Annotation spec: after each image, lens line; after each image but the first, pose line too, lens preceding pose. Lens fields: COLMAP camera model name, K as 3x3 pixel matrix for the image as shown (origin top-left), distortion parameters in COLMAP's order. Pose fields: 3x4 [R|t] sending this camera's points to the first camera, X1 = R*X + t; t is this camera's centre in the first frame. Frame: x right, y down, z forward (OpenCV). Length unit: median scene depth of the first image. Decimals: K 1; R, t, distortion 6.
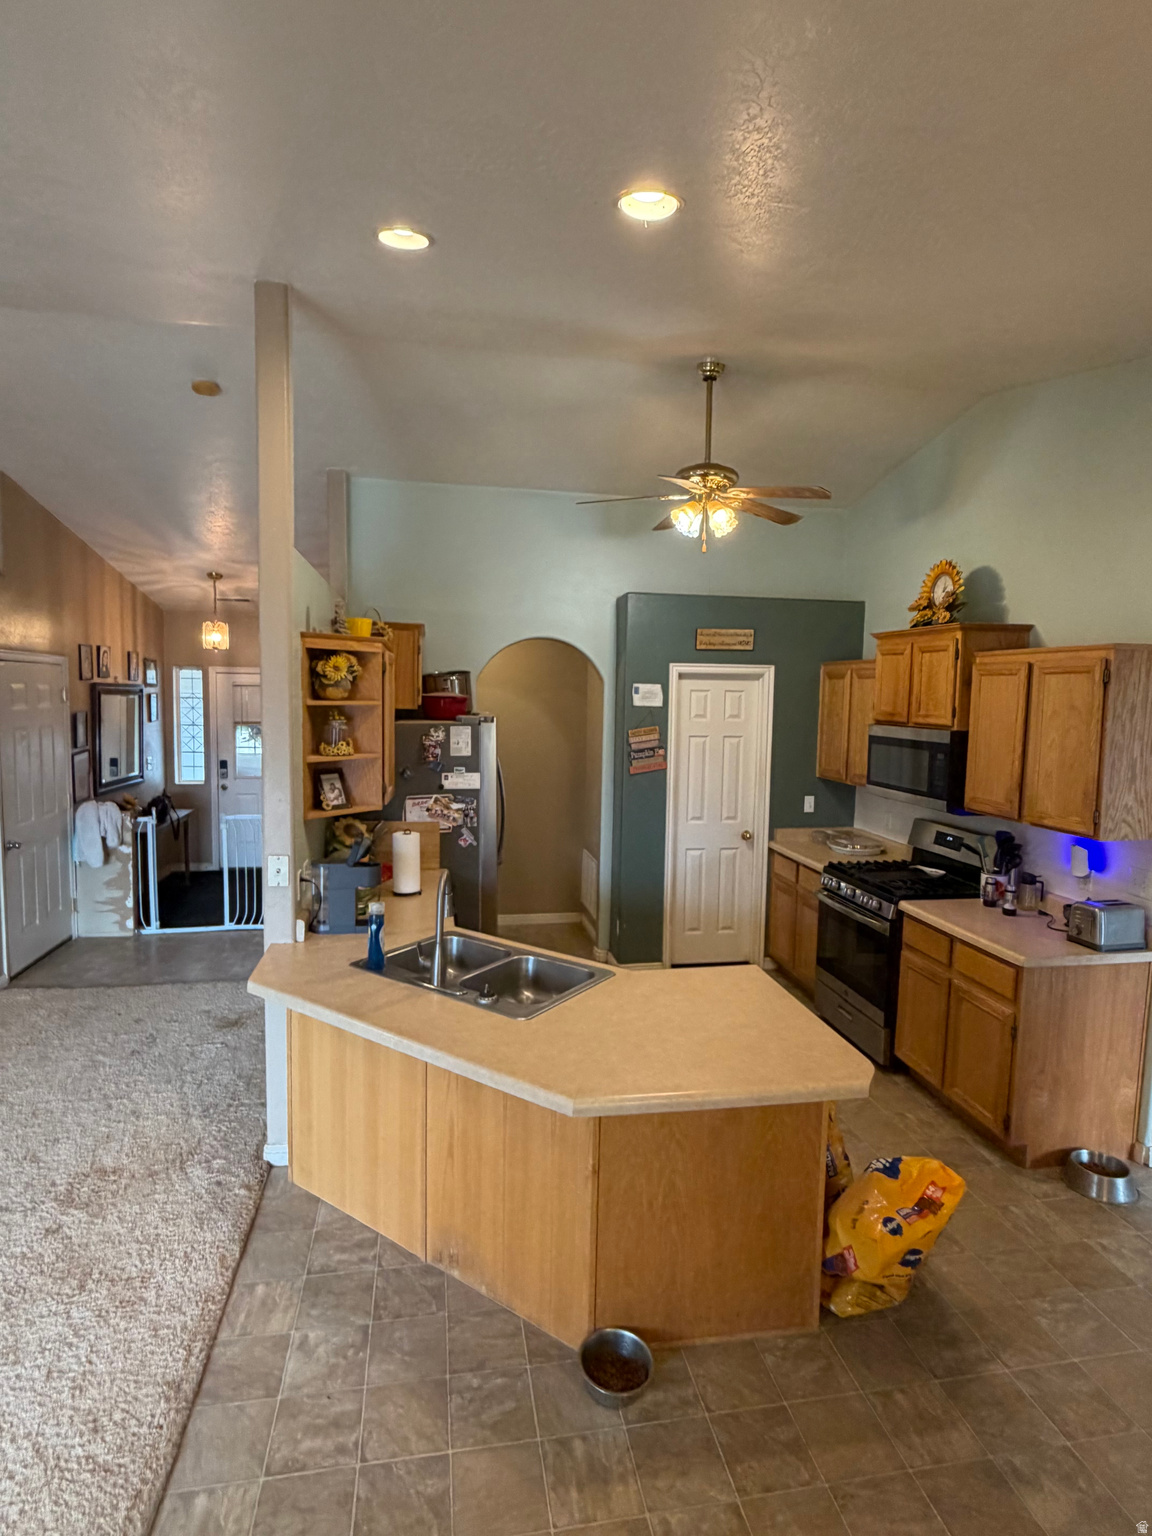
lens RADIAL K [[806.8, 0, 570.3], [0, 806.8, 760.6], [0, 0, 1]] dist [0.004052, -0.000941]
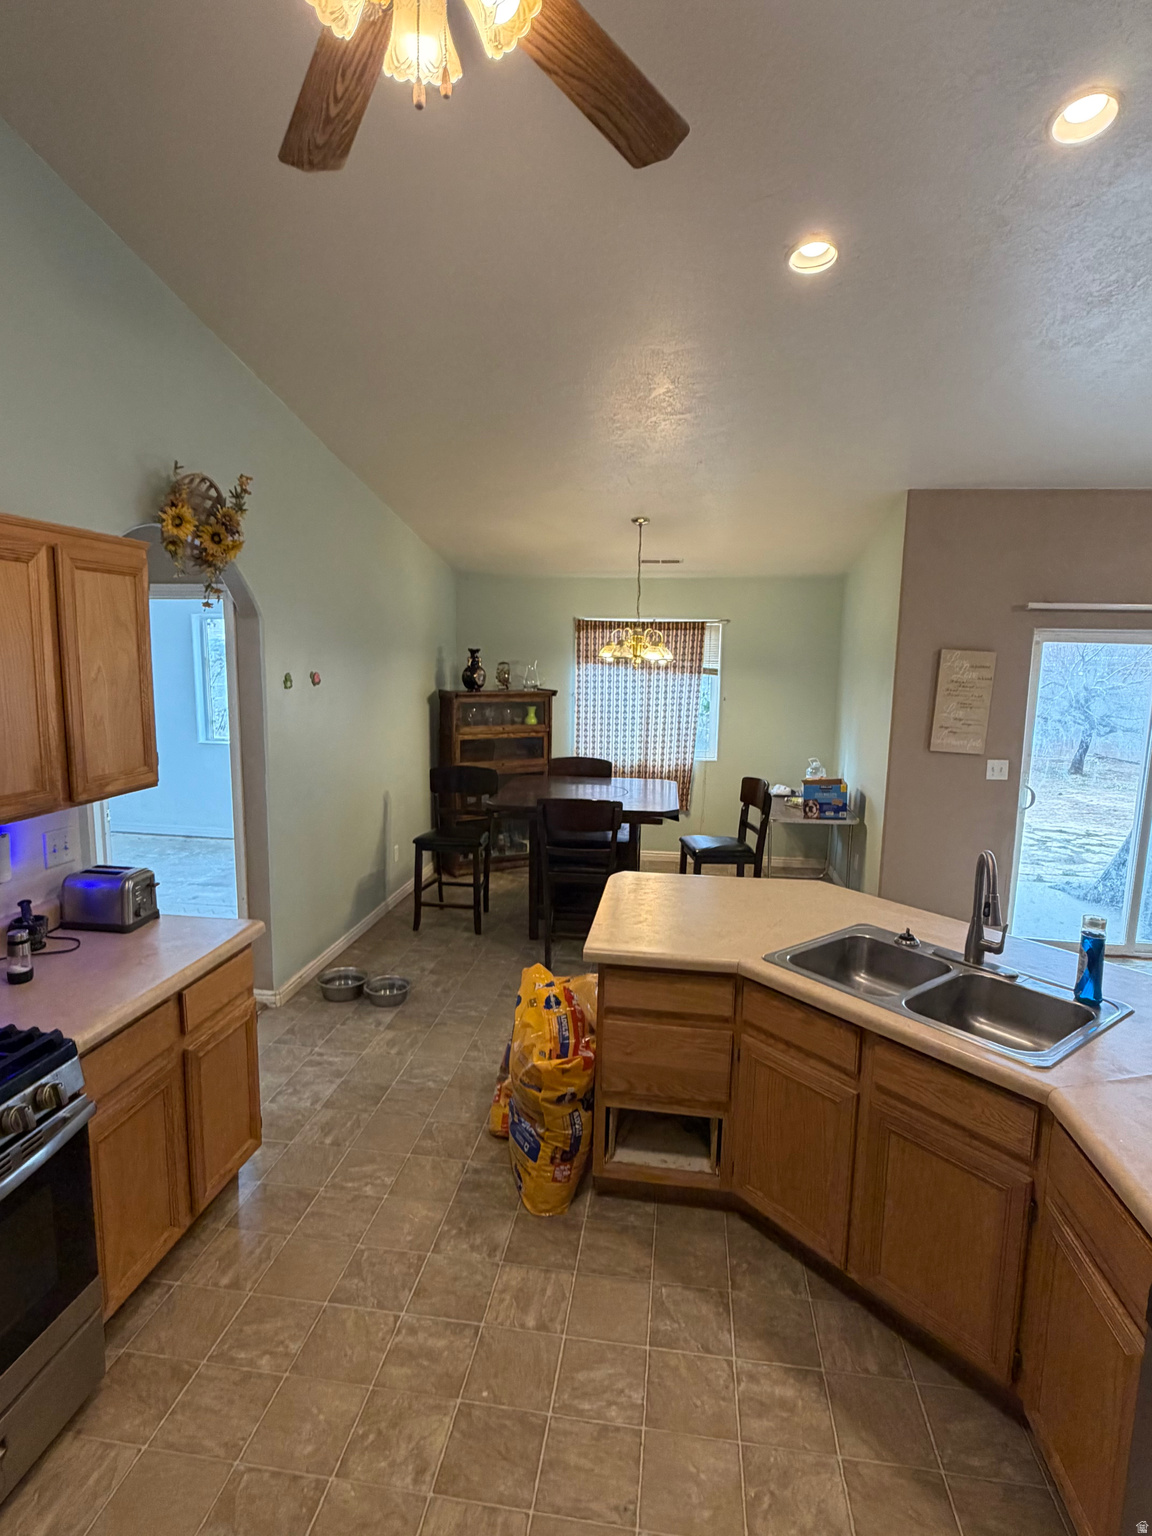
lens RADIAL K [[806.8, 0, 585.9], [0, 806.8, 774.7], [0, 0, 1]] dist [0.004052, -0.000941]
pose [[-0.951752, -0.084597, 0.294977, -0.002487], [-0.011356, 0.970301, 0.241634, -0.122214], [-0.306657, 0.226626, -0.924447, 1.705249]]
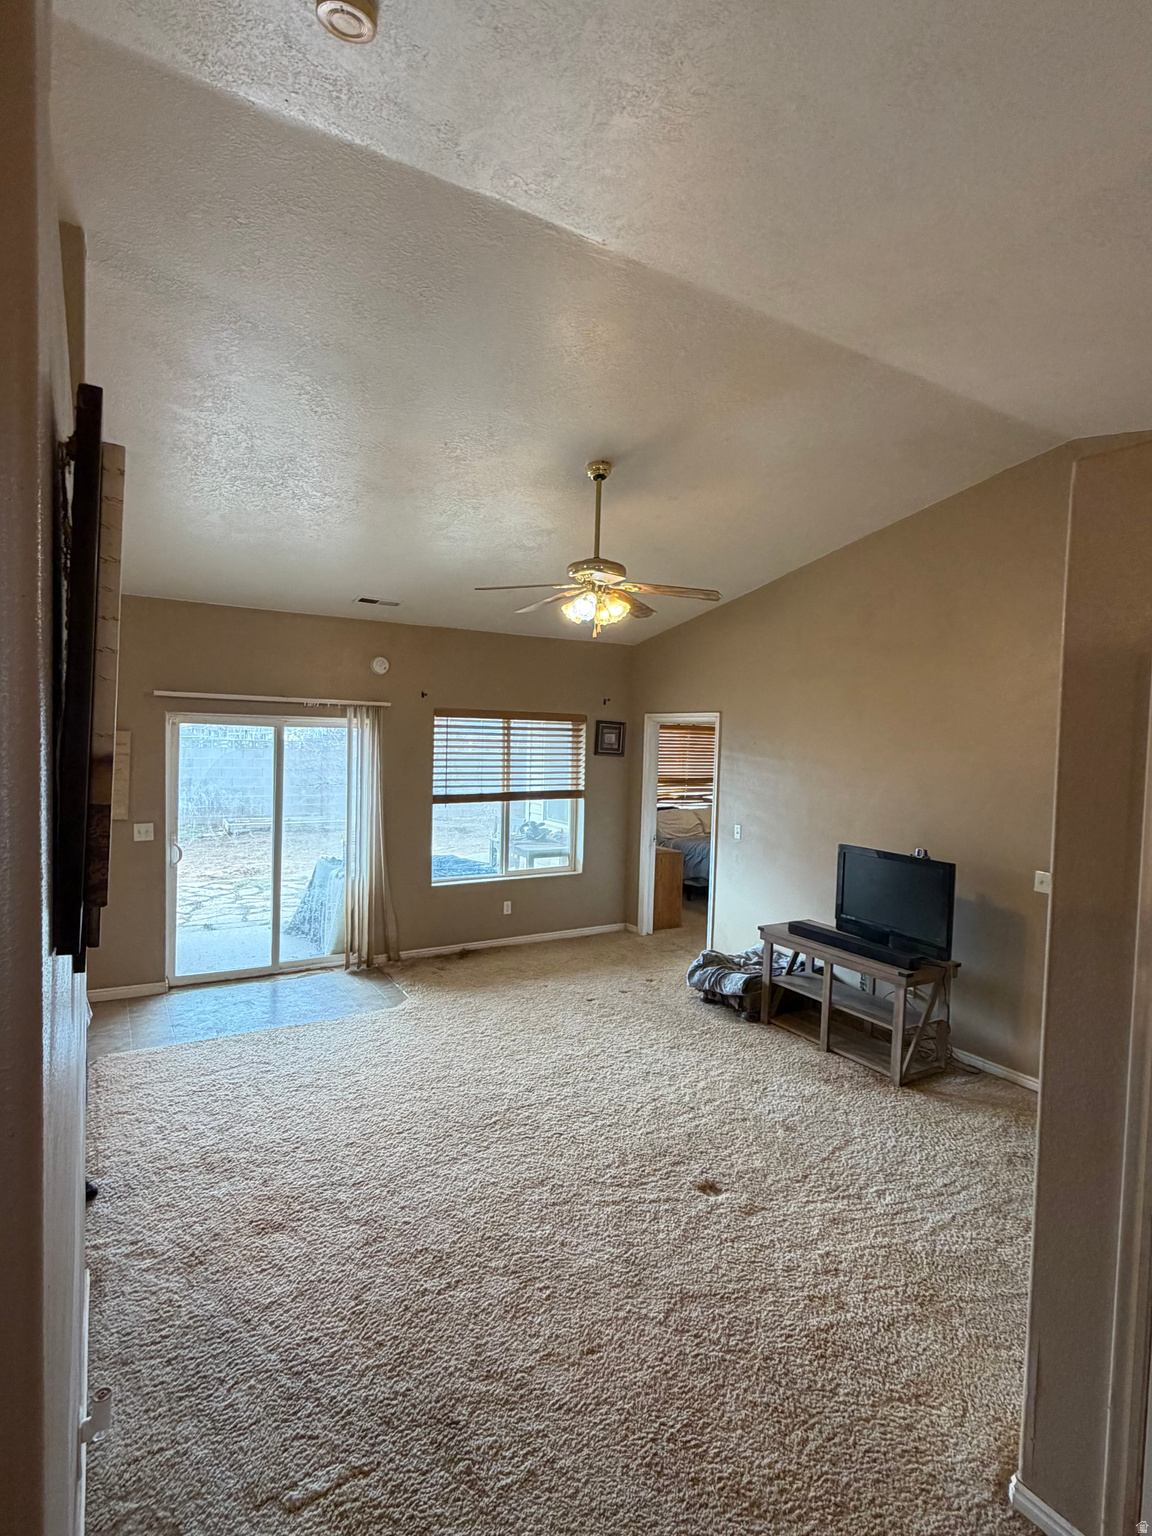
lens RADIAL K [[783.5, 0, 561.6], [0, 783.5, 769.0], [0, 0, 1]] dist [0.007232, -0.003201]
pose [[-0.933150, -0.033191, -0.357952, -0.544755], [-0.078482, 0.990519, 0.112749, -0.174212], [0.350816, 0.133305, -0.926908, 1.956255]]
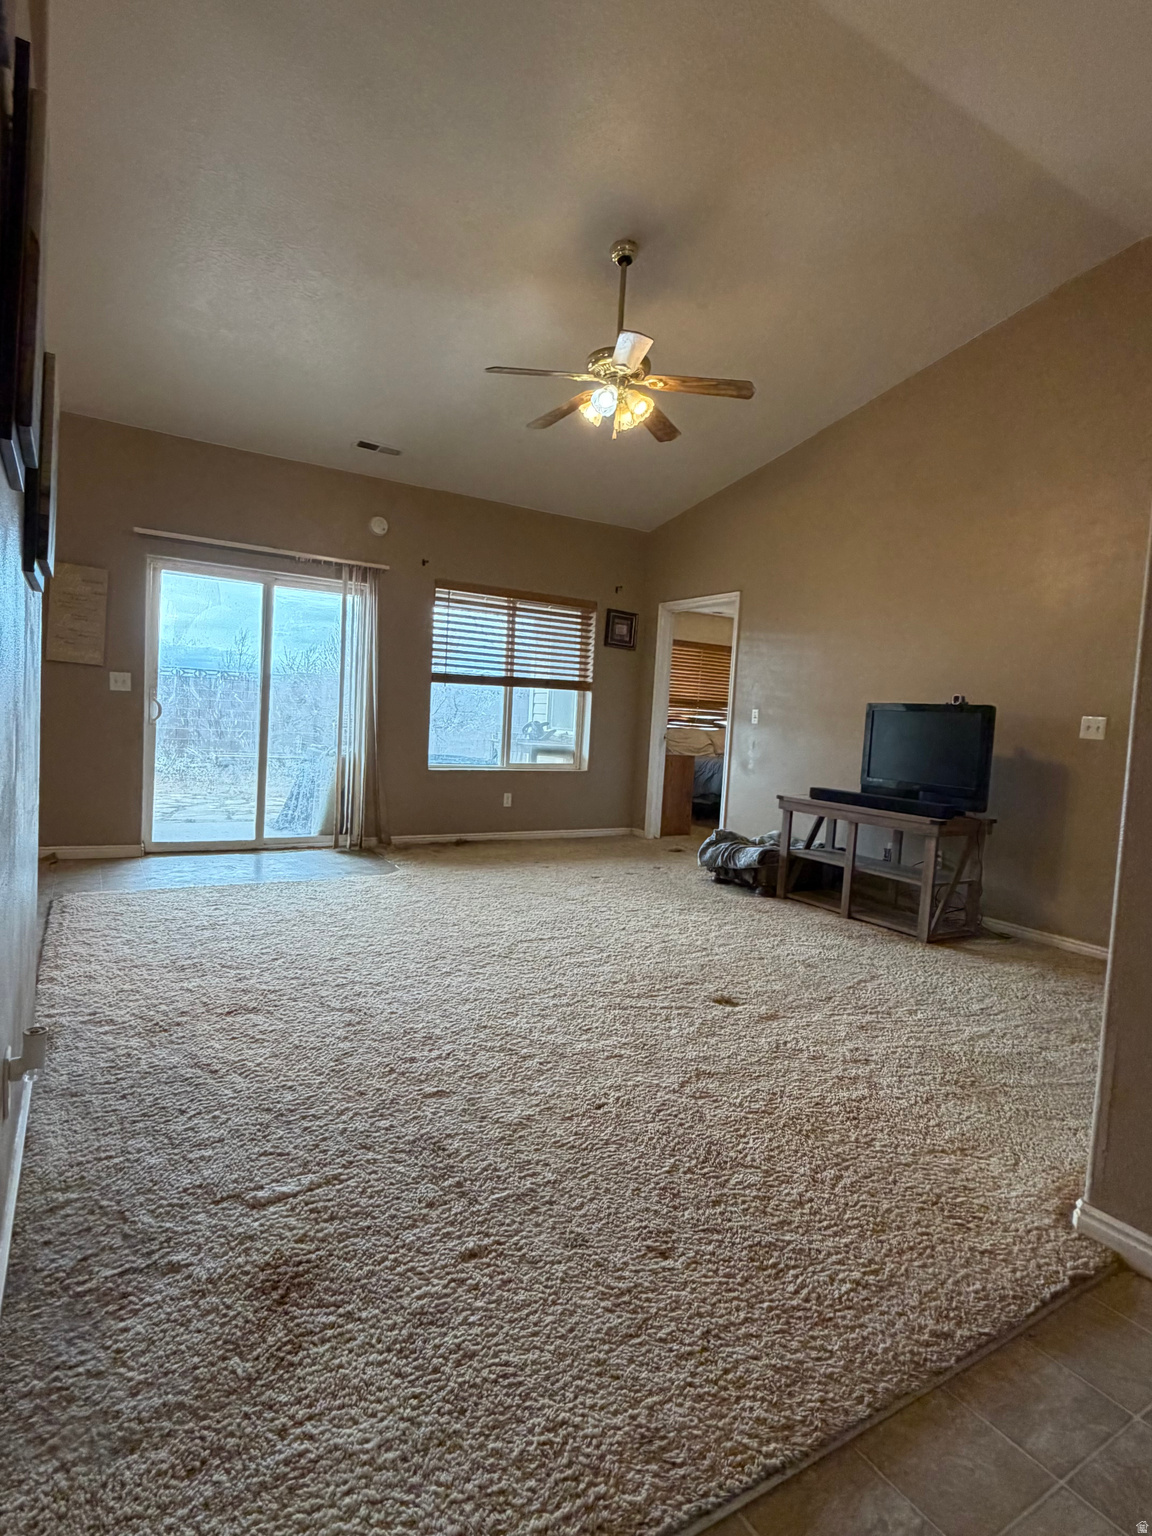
lens RADIAL K [[806.8, 0, 565.8], [0, 806.8, 764.6], [0, 0, 1]] dist [0.004052, -0.000941]
pose [[-0.930525, -0.052960, -0.362380, -0.568169], [-0.106571, 0.985825, 0.129582, 0.093720], [0.350381, 0.159198, -0.922979, 1.924748]]
